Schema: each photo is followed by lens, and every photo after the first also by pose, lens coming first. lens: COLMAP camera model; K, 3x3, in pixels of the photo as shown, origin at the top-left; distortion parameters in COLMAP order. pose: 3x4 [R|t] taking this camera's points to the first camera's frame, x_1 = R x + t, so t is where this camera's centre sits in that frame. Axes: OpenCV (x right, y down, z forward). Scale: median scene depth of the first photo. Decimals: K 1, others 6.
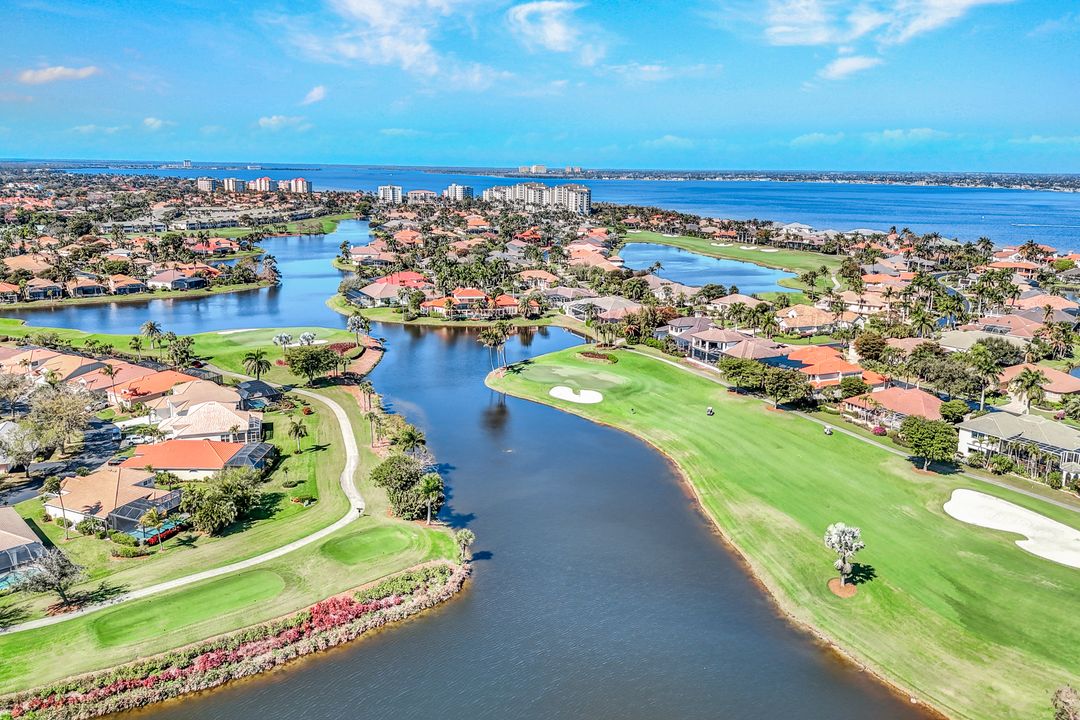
lens RADIAL K [[788.0, 0, 541.0], [0, 788.0, 333.9], [0, 0, 1]] dist [0.085948, -0.109464]
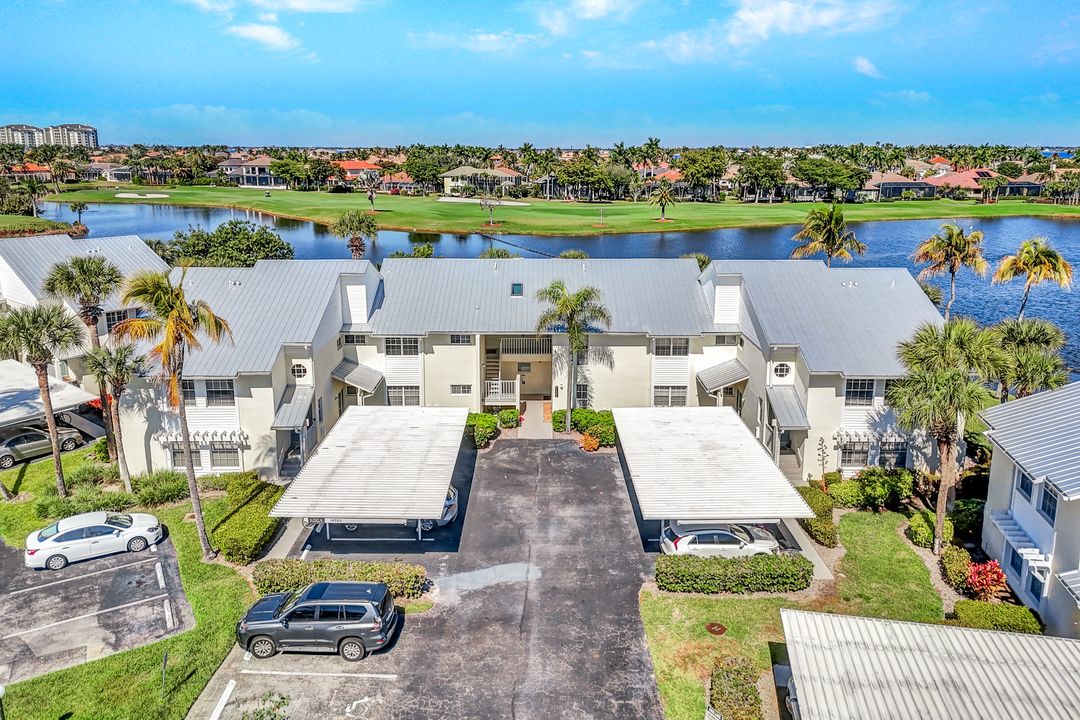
lens RADIAL K [[788.0, 0, 541.0], [0, 788.0, 333.9], [0, 0, 1]] dist [0.085948, -0.109464]
pose [[0.841013, -0.128974, 0.525417, -0.056287], [0.119268, 0.991475, 0.052469, 0.152491], [-0.527704, 0.018538, 0.849226, -0.145096]]
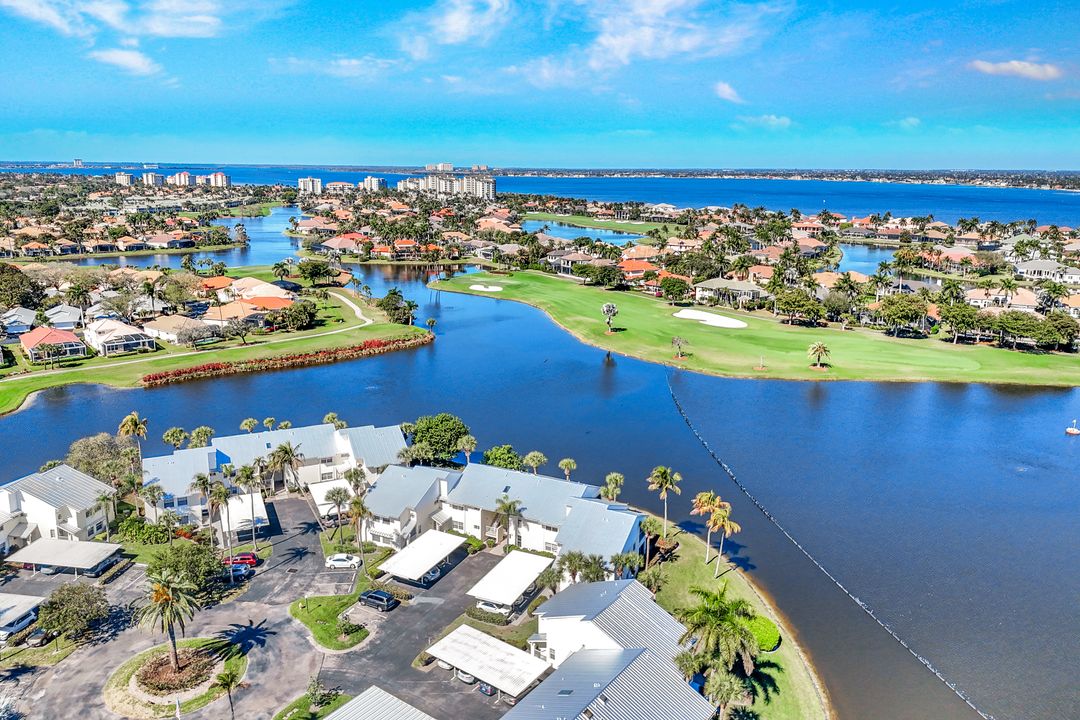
lens RADIAL K [[800.8, 0, 541.1], [0, 800.8, 328.6], [0, 0, 1]] dist [0.074977, -0.051890]
pose [[0.993349, -0.027369, 0.111846, -0.015078], [0.028426, 0.999565, -0.007870, 0.094956], [-0.111582, 0.010997, 0.993694, -0.340108]]
